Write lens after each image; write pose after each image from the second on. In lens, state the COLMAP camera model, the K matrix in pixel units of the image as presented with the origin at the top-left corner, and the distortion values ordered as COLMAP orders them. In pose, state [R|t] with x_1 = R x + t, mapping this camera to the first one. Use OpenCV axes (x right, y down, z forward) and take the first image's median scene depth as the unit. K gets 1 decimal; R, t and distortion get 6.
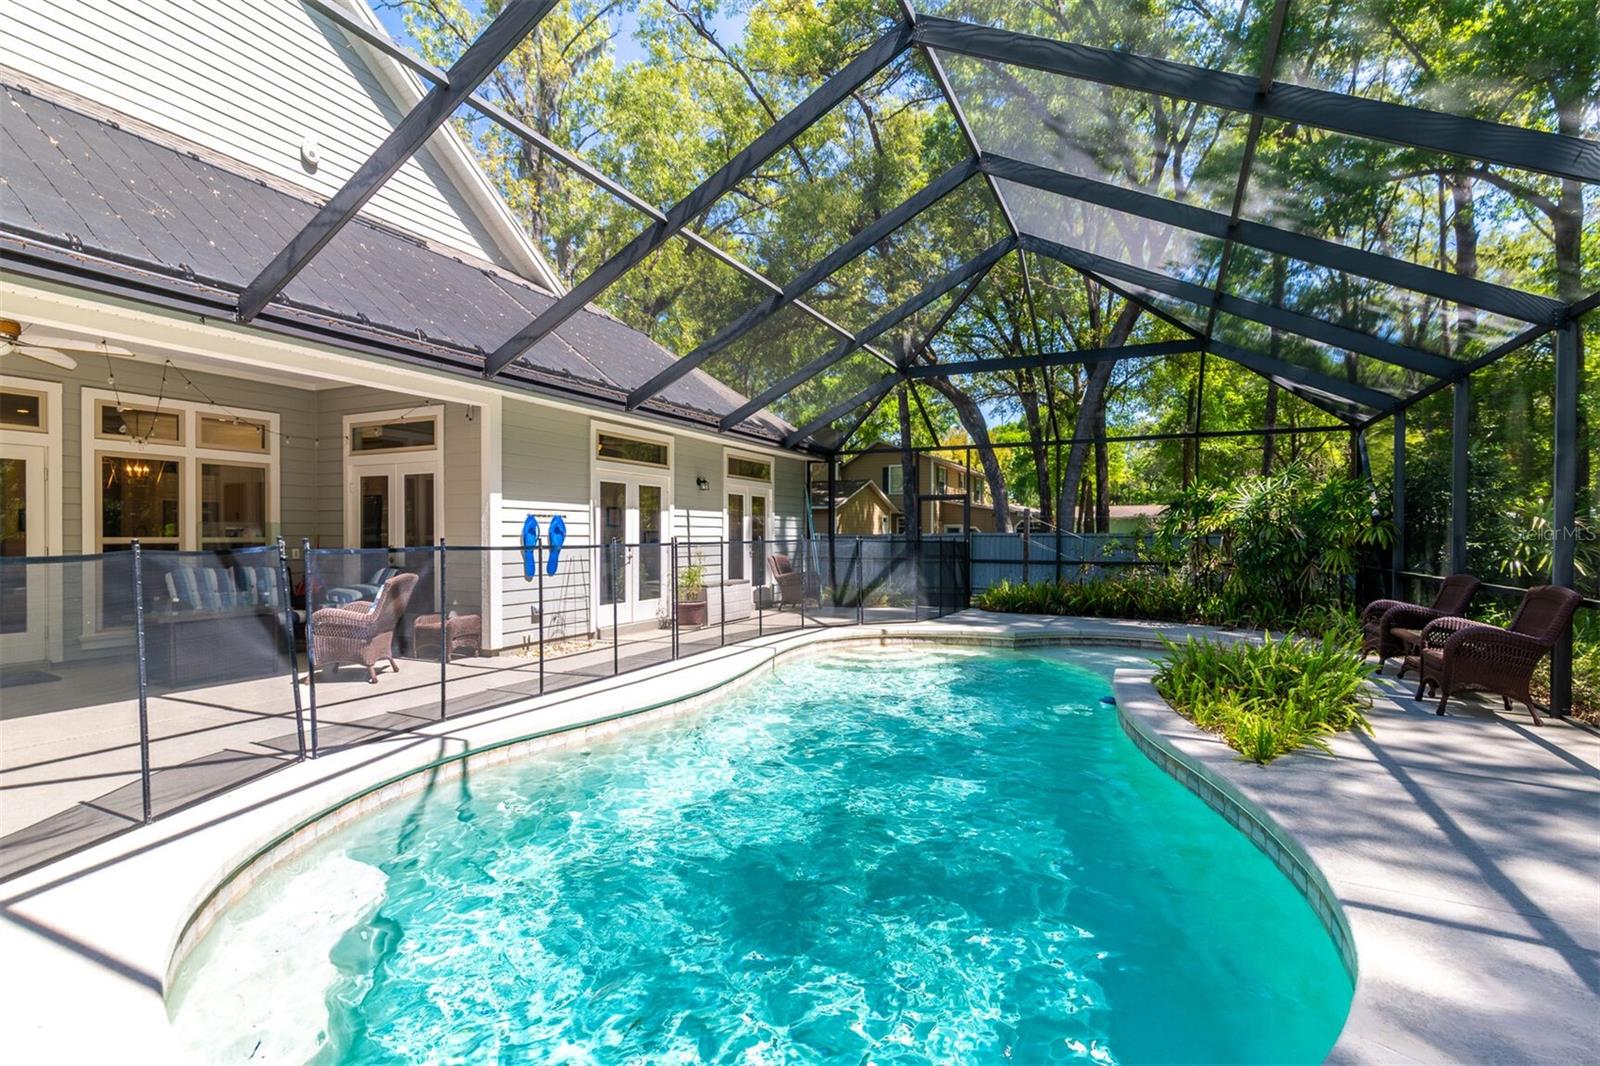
lens RADIAL K [[733.9, 0, 798.6], [0, 733.9, 536.1], [0, 0, 1]] dist [0.004286, 0.000674]
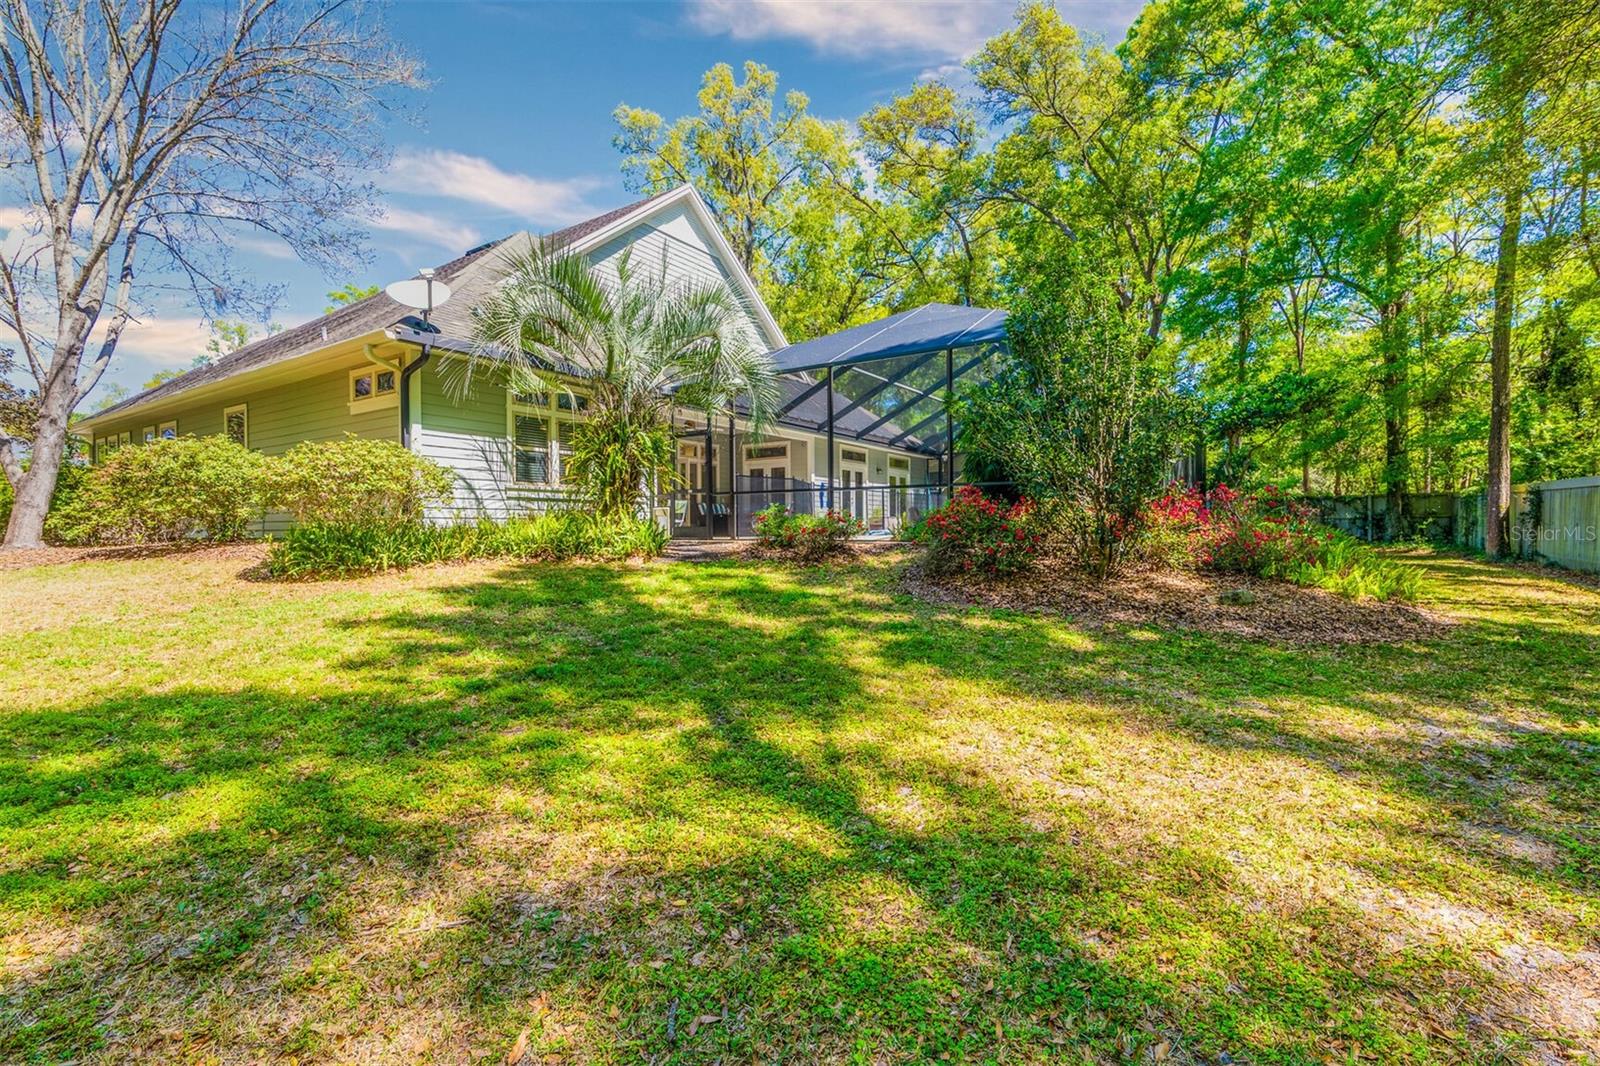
lens RADIAL K [[733.9, 0, 802.6], [0, 733.9, 533.3], [0, 0, 1]] dist [0.004286, 0.000674]
pose [[0.990419, -0.006900, -0.137919, -0.079519], [0.006645, 0.999975, -0.002305, 0.144586], [0.137932, 0.001367, 0.990441, -1.449673]]
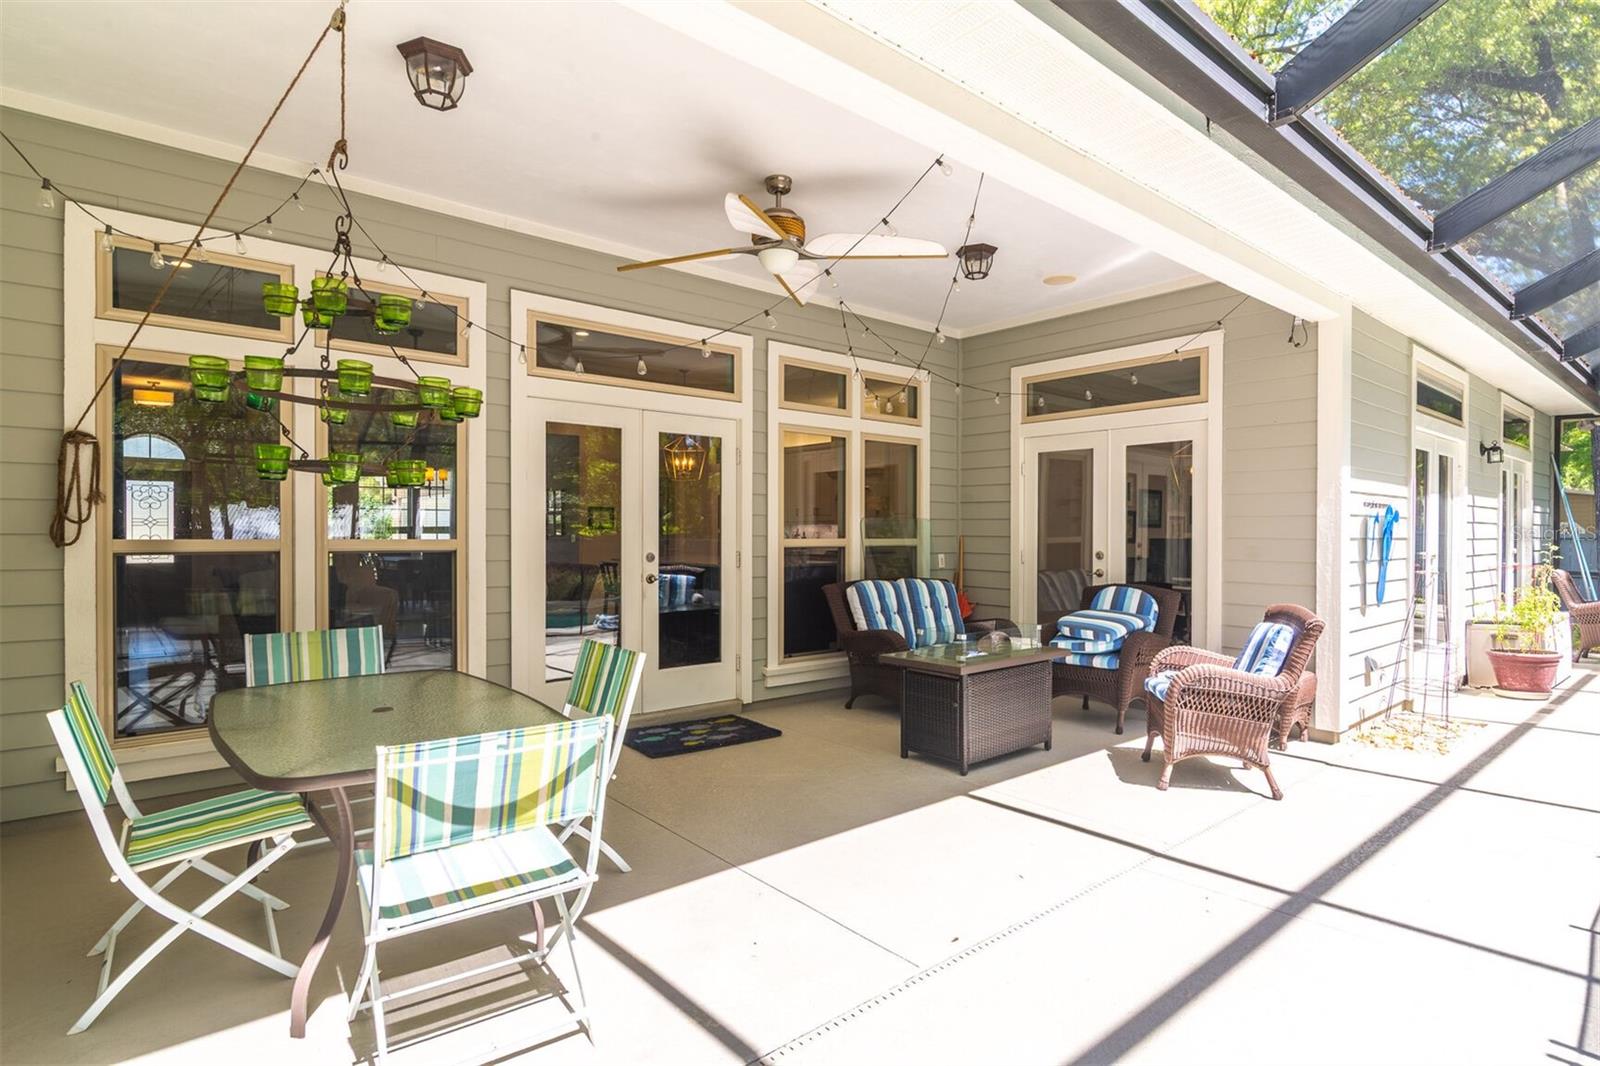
lens RADIAL K [[804.4, 0, 797.8], [0, 804.4, 536.5], [0, 0, 1]] dist [0.001067, 0.000528]
pose [[0.912729, 0.003391, -0.408551, -0.498370], [-0.003652, 0.999993, 0.000142, -0.000669], [0.408548, 0.001362, 0.912736, 0.212753]]
